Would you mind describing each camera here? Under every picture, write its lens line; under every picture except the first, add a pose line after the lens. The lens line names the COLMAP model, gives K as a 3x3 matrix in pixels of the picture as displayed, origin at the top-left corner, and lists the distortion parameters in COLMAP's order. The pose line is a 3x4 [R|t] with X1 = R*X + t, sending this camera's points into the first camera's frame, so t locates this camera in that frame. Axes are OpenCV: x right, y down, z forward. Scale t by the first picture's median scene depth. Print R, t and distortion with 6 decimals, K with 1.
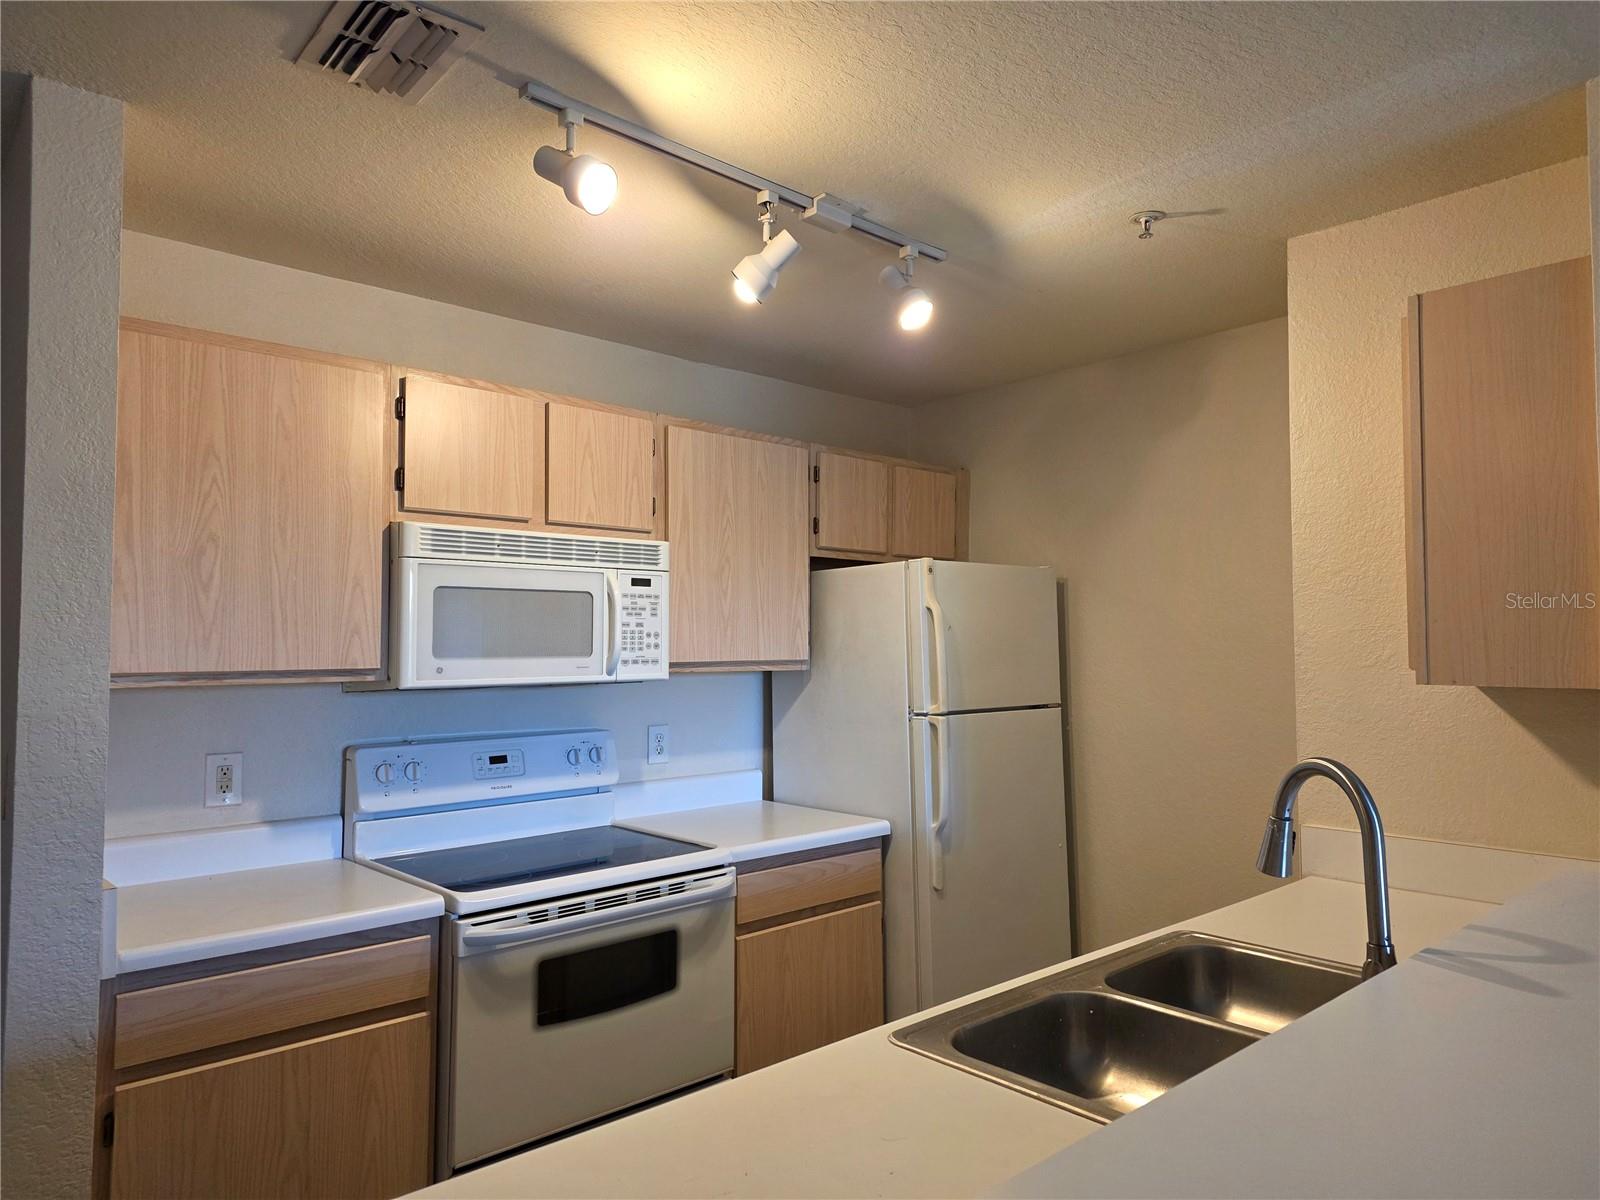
lens RADIAL K [[1054.4, 0, 800.0], [0, 1054.4, 600.0], [0, 0, 1]] dist [0.081489, -0.051644]
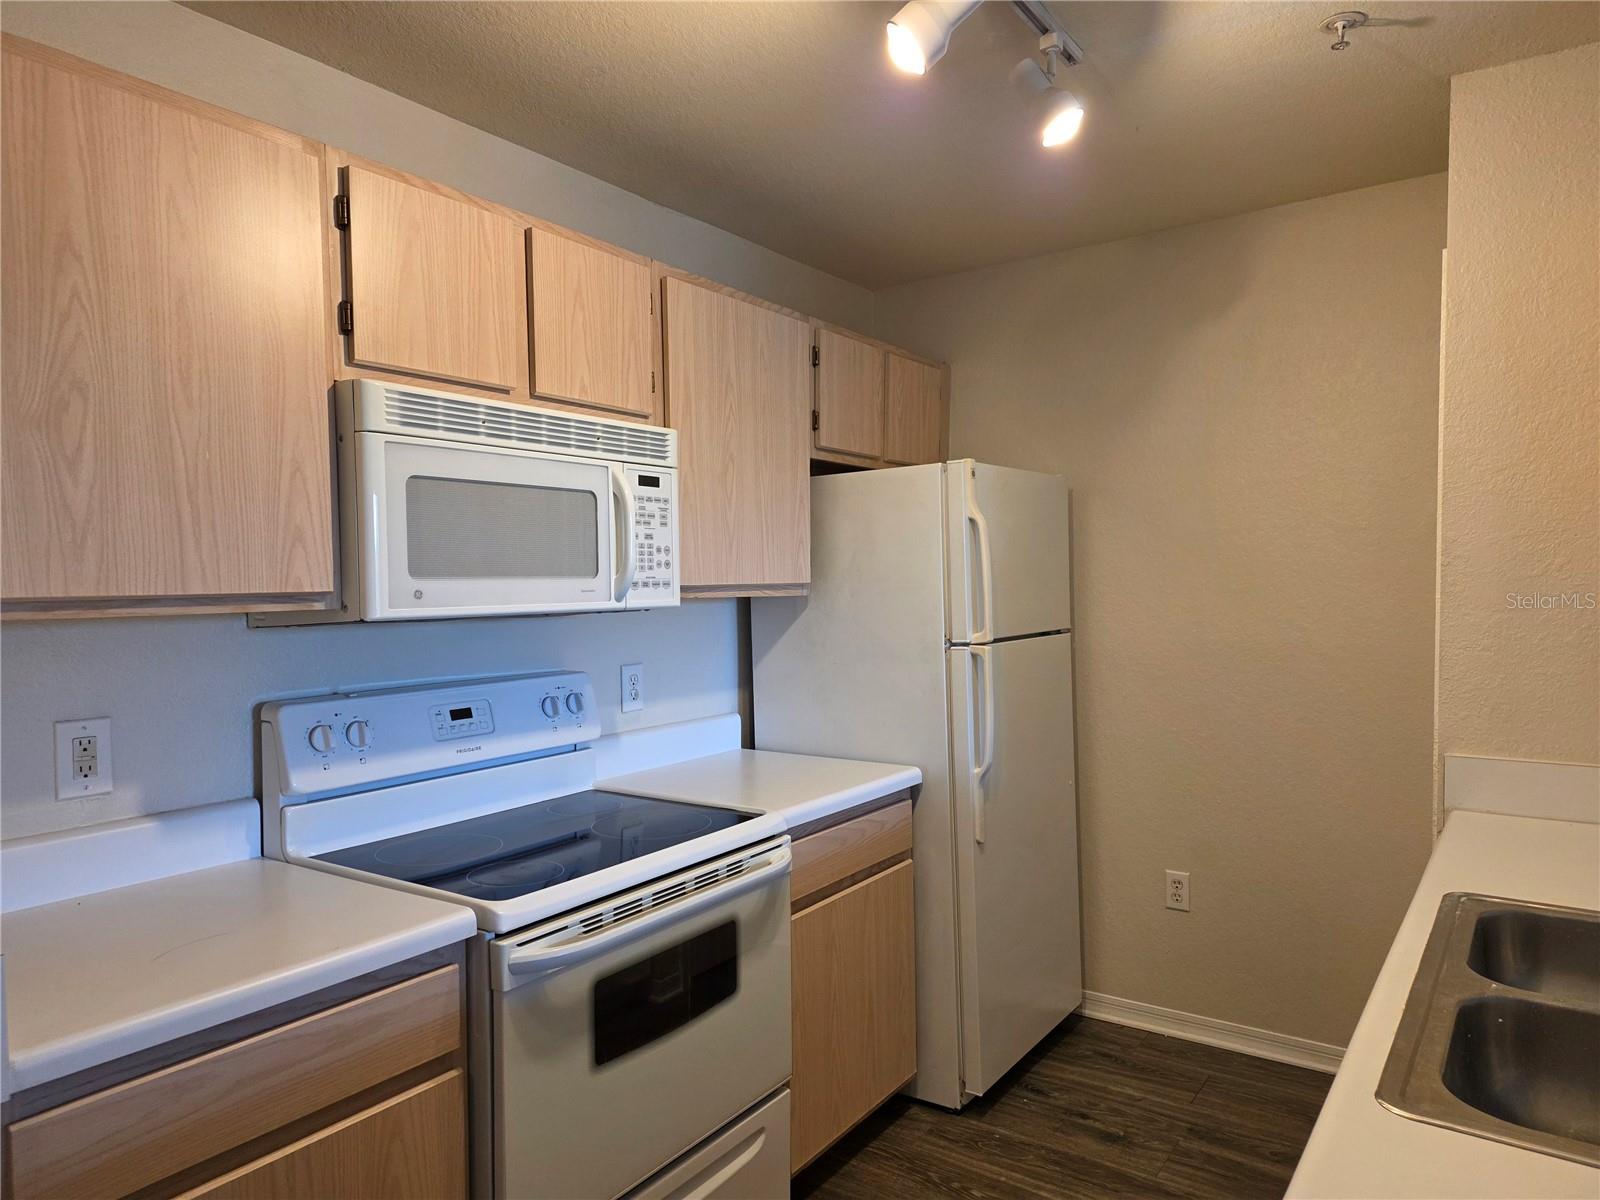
lens RADIAL K [[1055.5, 0, 805.7], [0, 1055.5, 619.7], [0, 0, 1]] dist [0.074511, -0.052218]
pose [[0.975280, -0.015699, 0.220412, -0.225584], [-0.002382, 0.996668, 0.081529, 0.022268], [-0.220958, -0.080039, 0.971994, 0.229803]]
